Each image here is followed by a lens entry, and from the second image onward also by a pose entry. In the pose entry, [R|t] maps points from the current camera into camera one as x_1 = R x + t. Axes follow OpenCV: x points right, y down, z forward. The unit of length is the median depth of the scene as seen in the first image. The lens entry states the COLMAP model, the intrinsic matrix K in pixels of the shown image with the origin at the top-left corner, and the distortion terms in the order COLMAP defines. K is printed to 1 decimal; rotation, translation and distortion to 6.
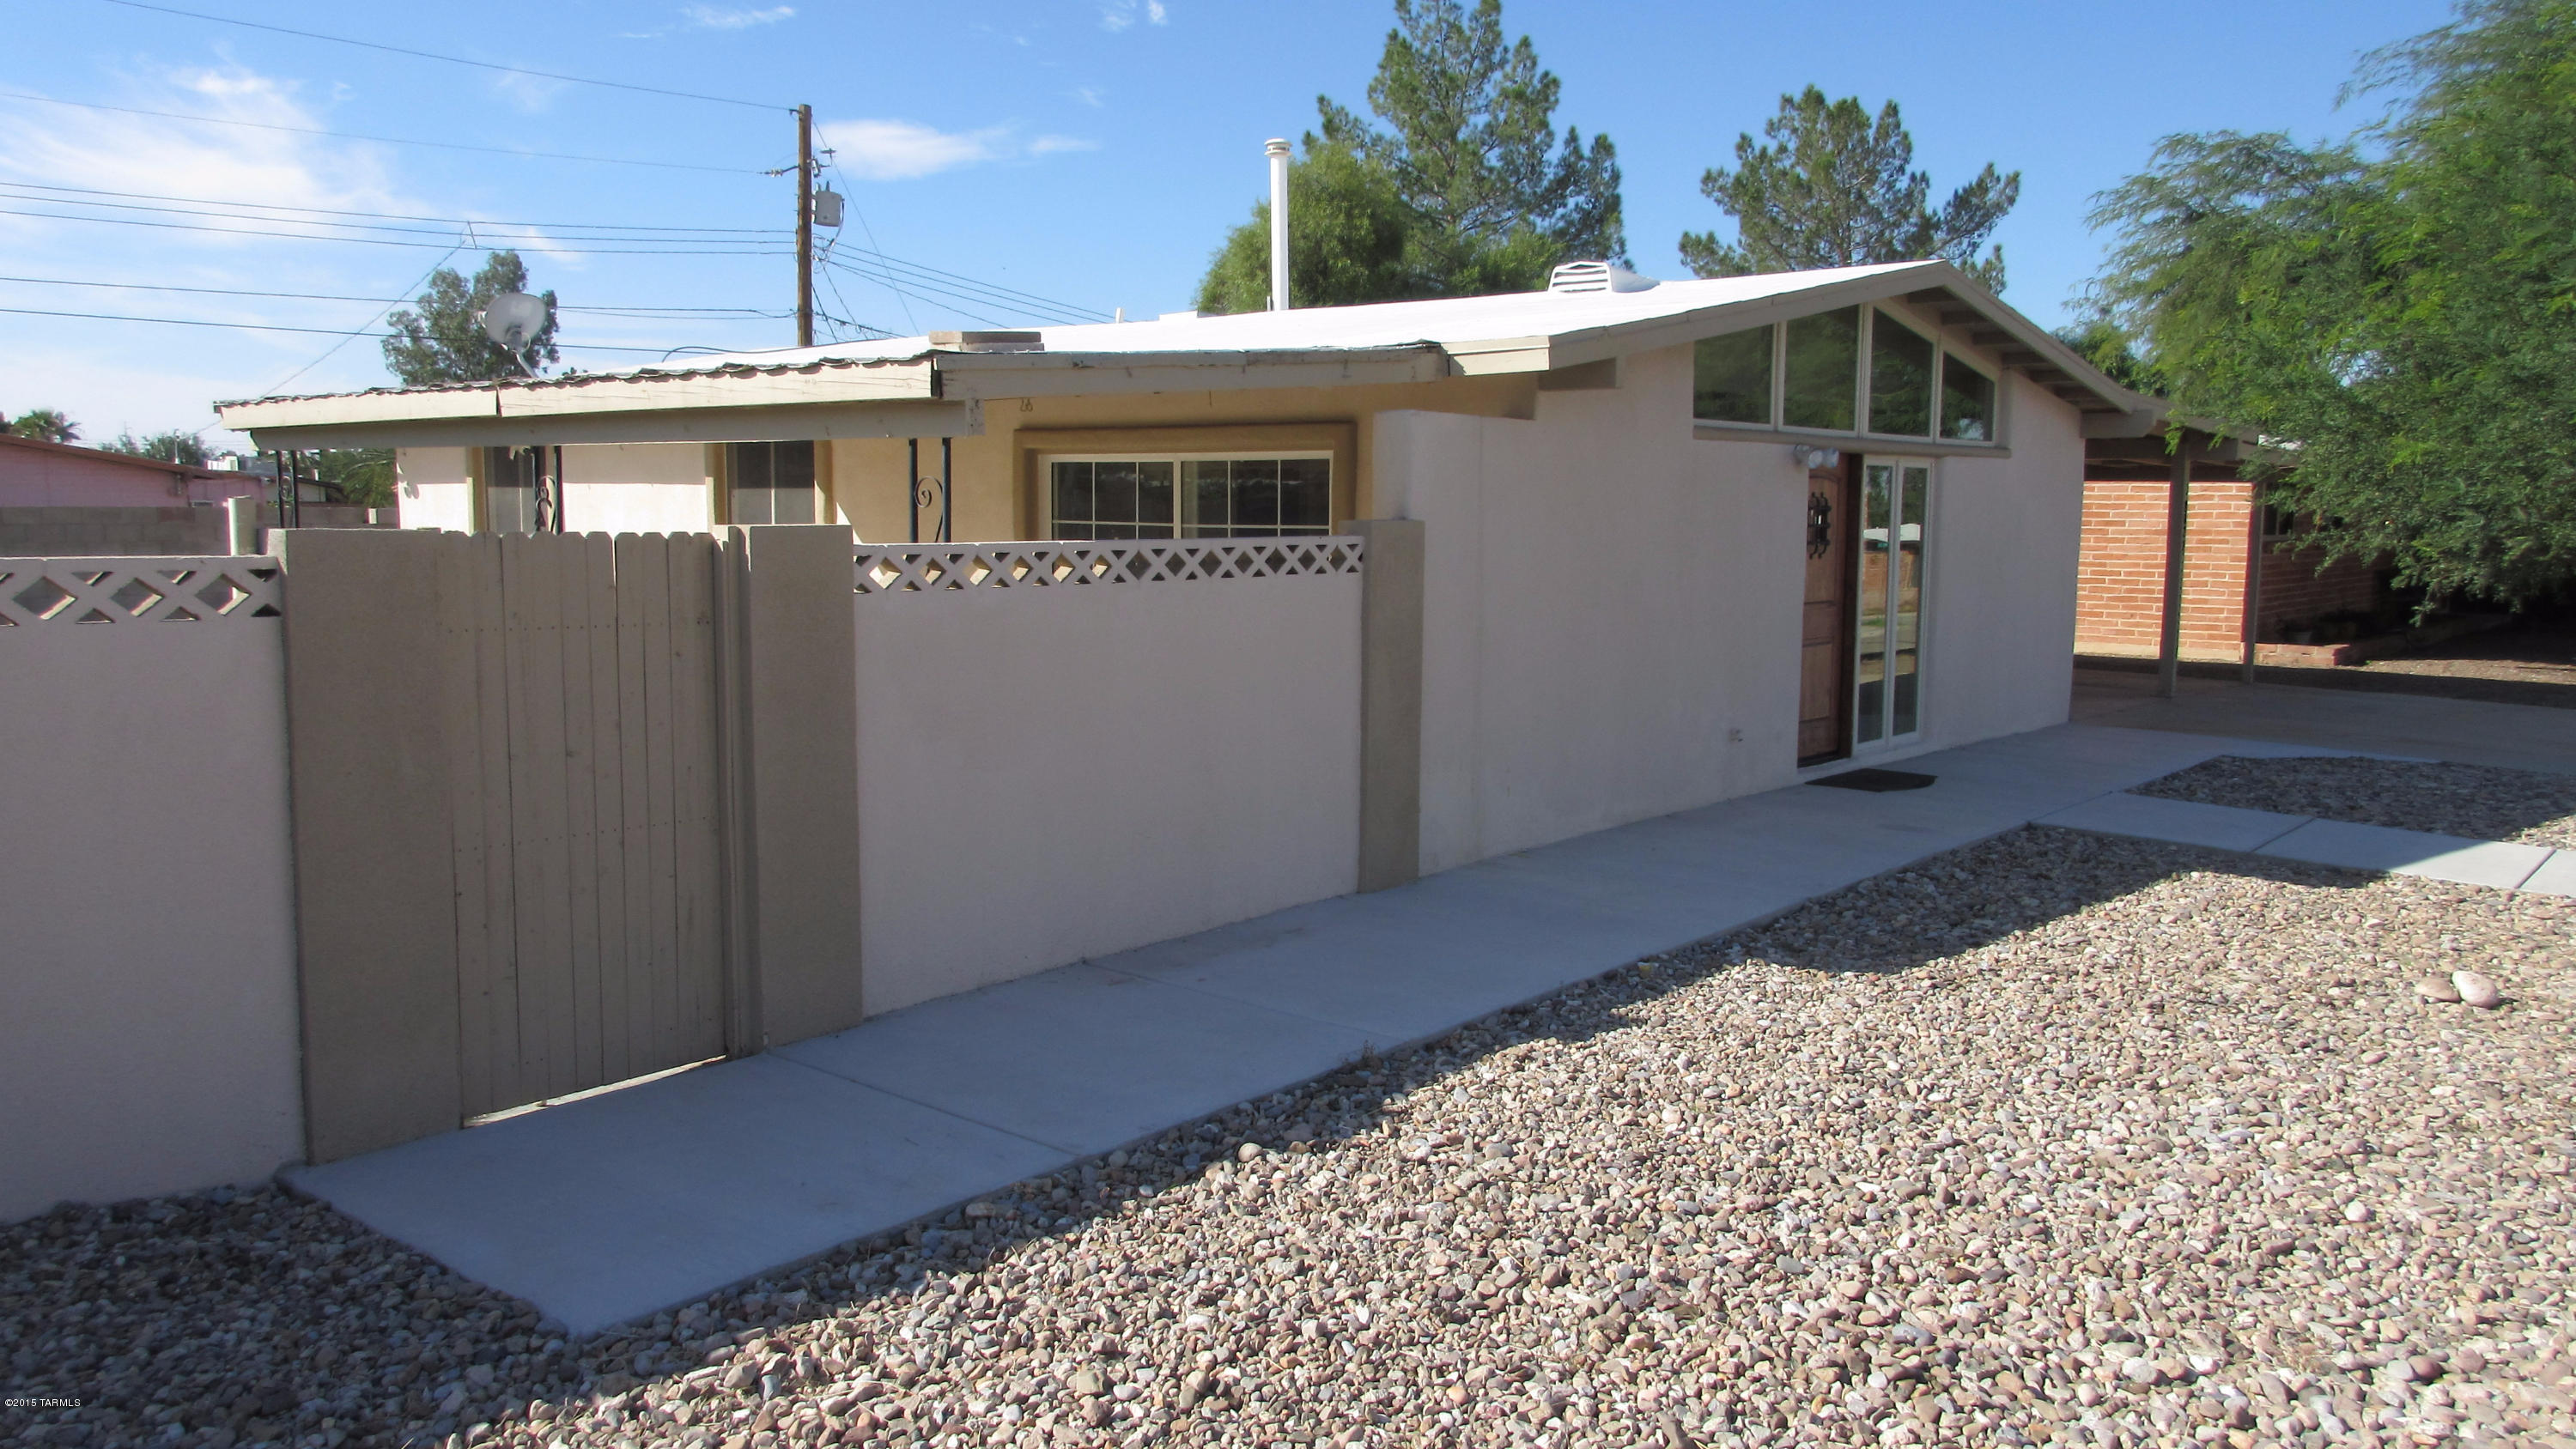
lens RADIAL K [[1913.2, 0, 1299.8], [0, 1913.2, 718.2], [0, 0, 1]] dist [-0.008320, 0.006401]
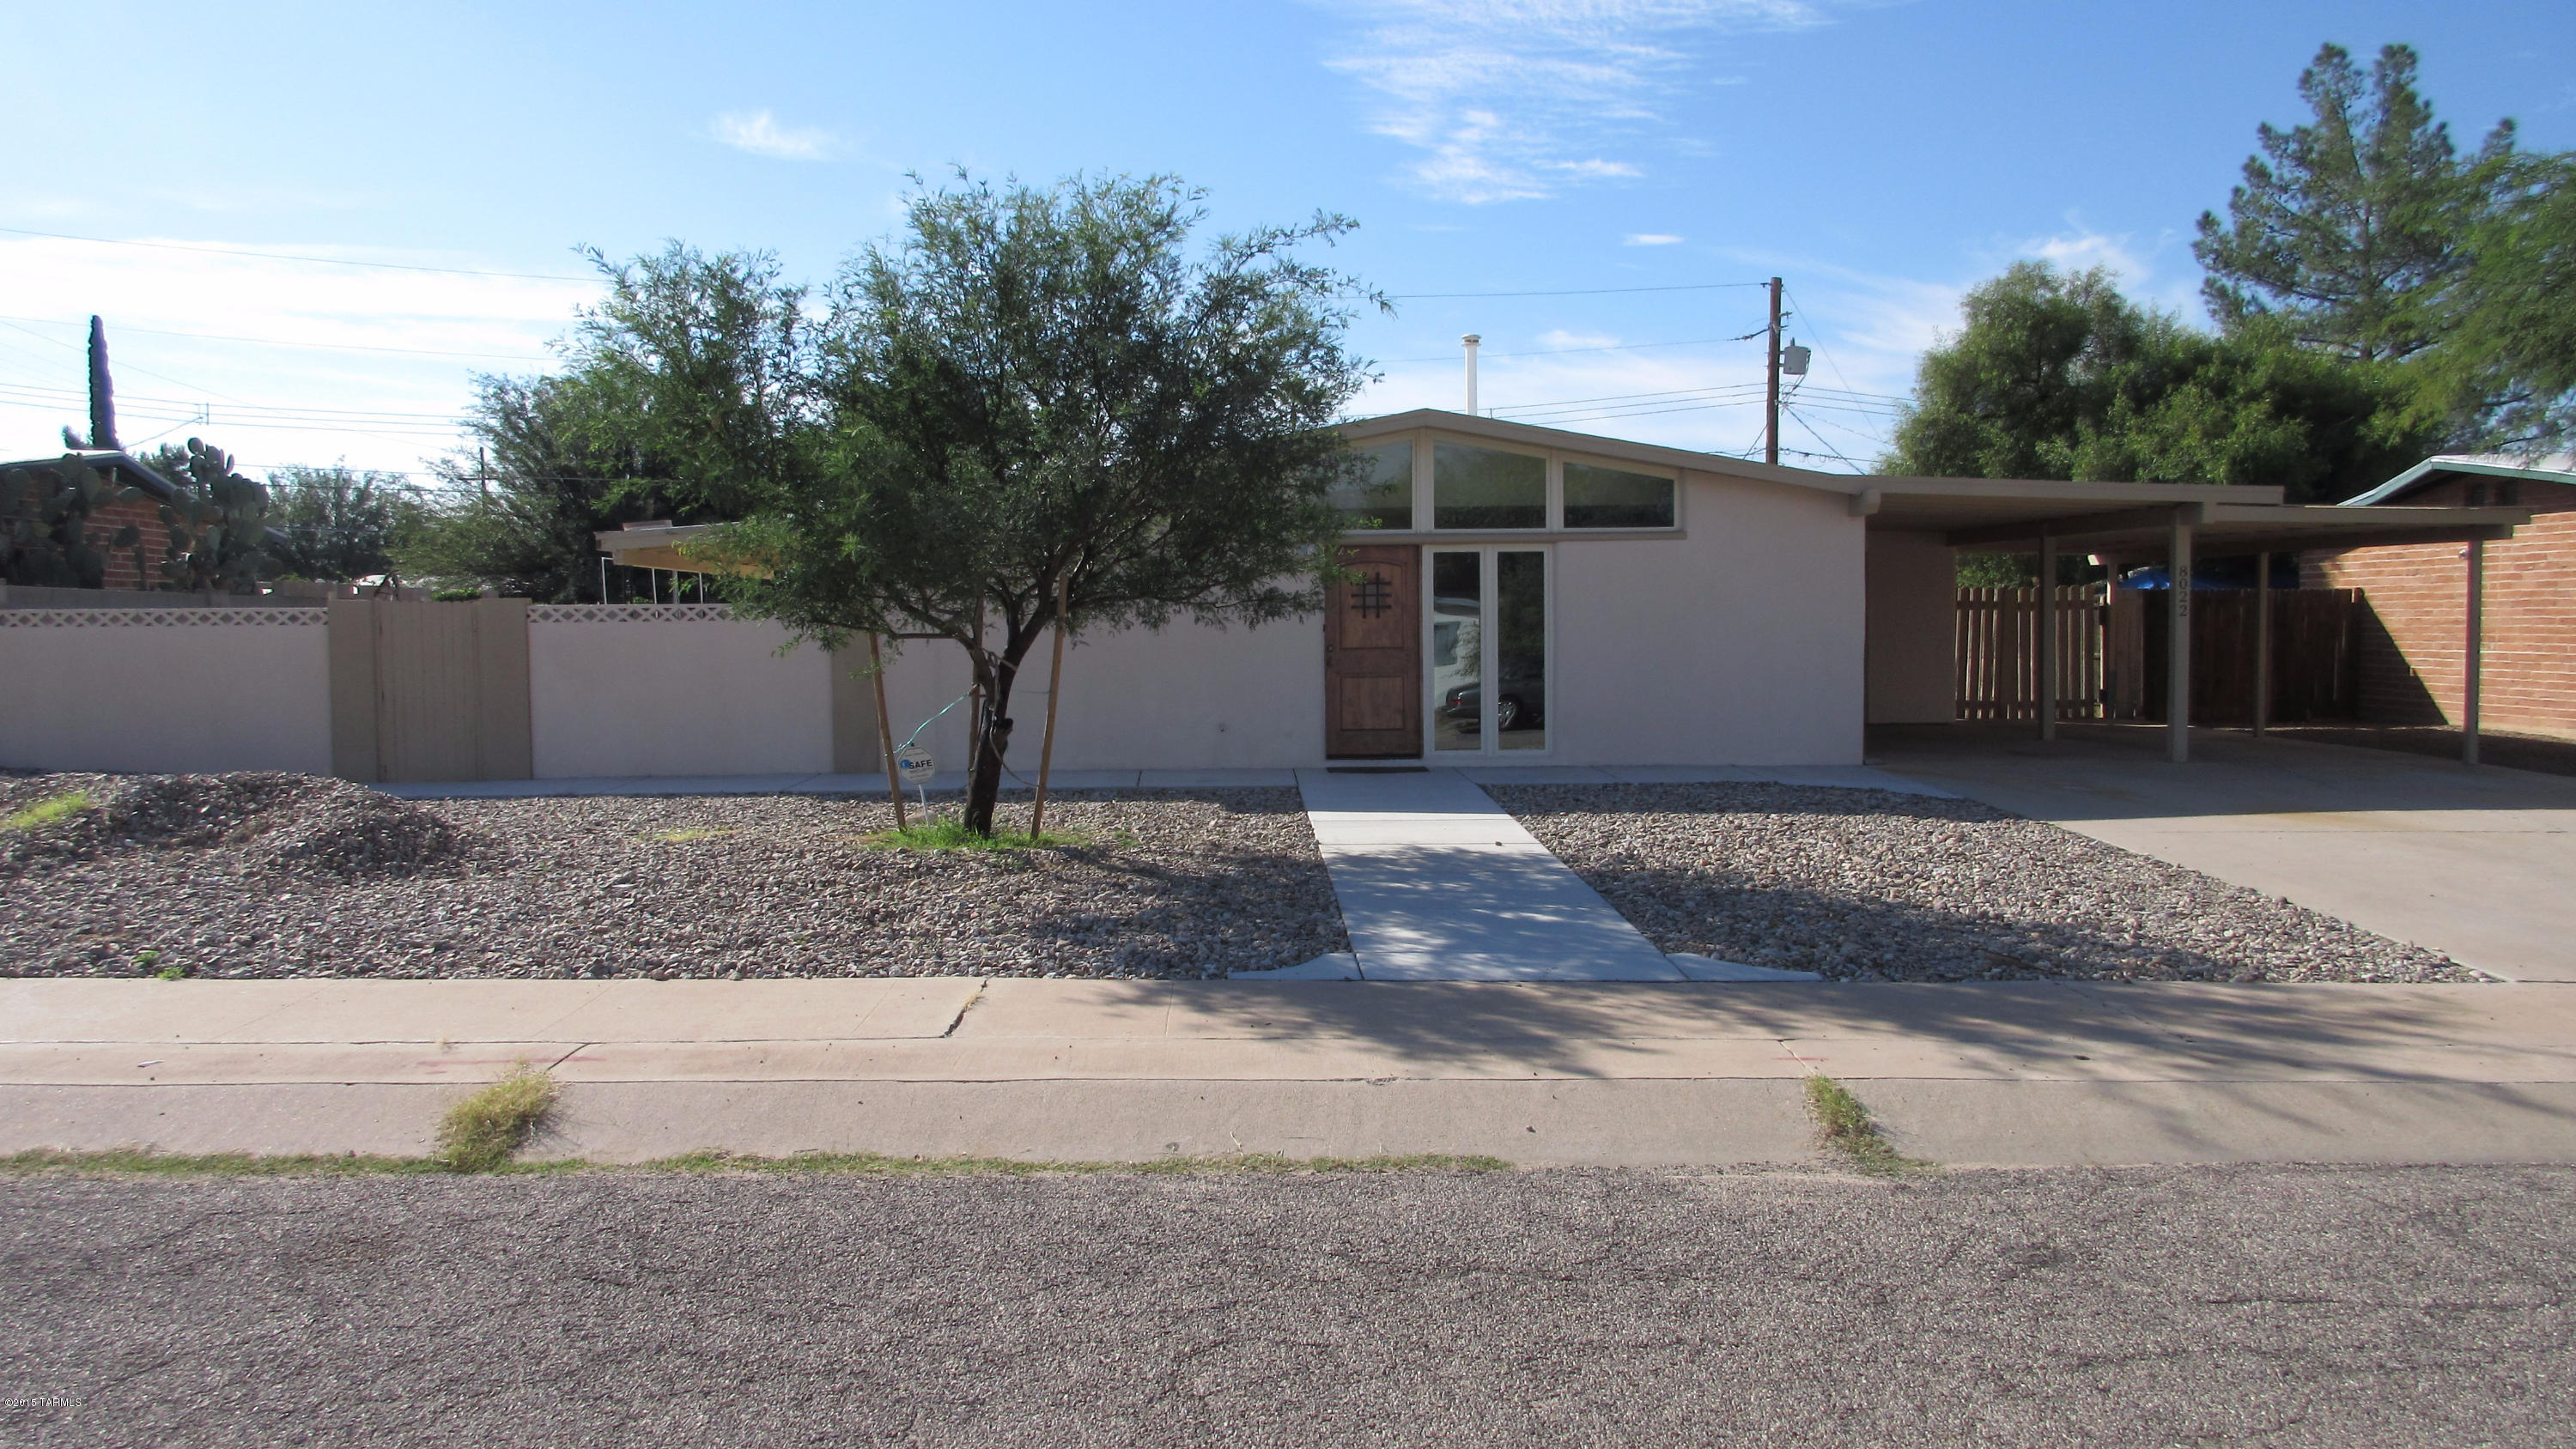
lens RADIAL K [[1913.2, 0, 1284.4], [0, 1913.2, 724.7], [0, 0, 1]] dist [-0.008320, 0.006401]
pose [[0.656691, 0.023955, -0.753779, 1.909373], [-0.069079, 0.997204, -0.028491, 0.062770], [0.750989, 0.070780, 0.656510, 0.000179]]
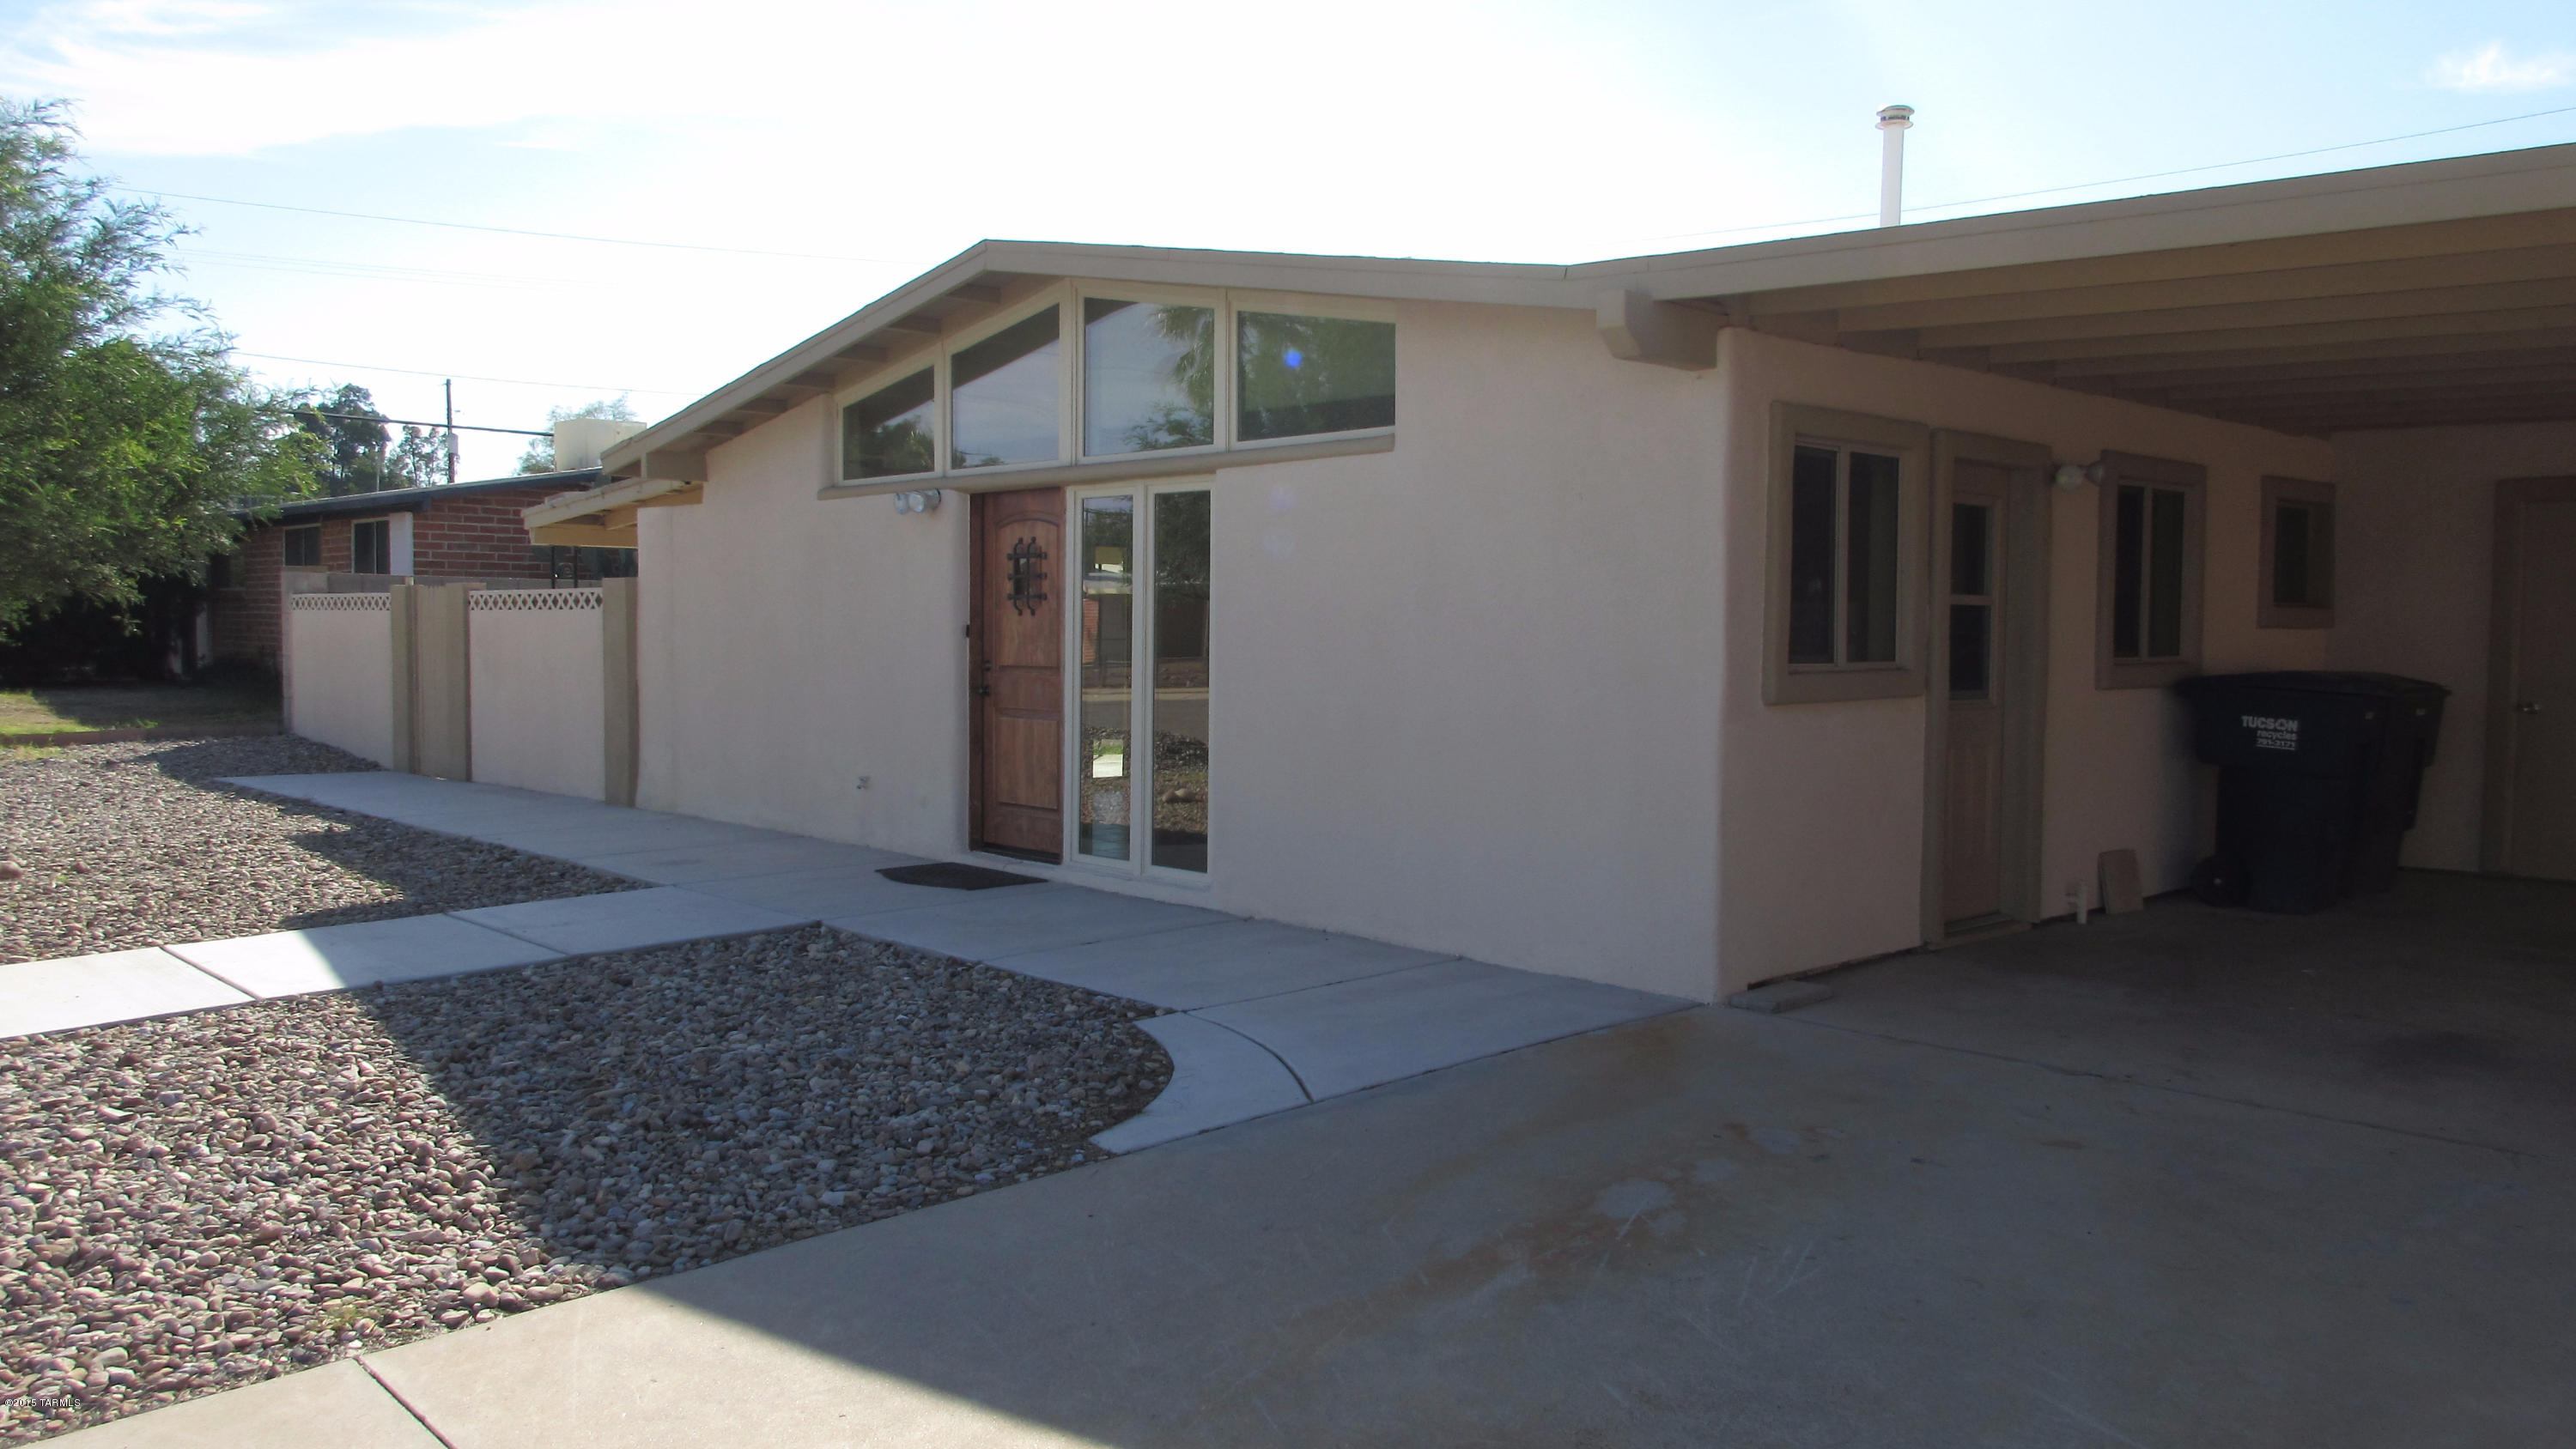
lens RADIAL K [[1913.2, 0, 1280.9], [0, 1913.2, 726.5], [0, 0, 1]] dist [-0.008320, 0.006401]
pose [[-0.137929, 0.037704, -0.989724, 1.576894], [-0.126038, 0.990483, 0.055298, -0.137770], [0.982390, 0.132370, -0.131864, 1.769600]]
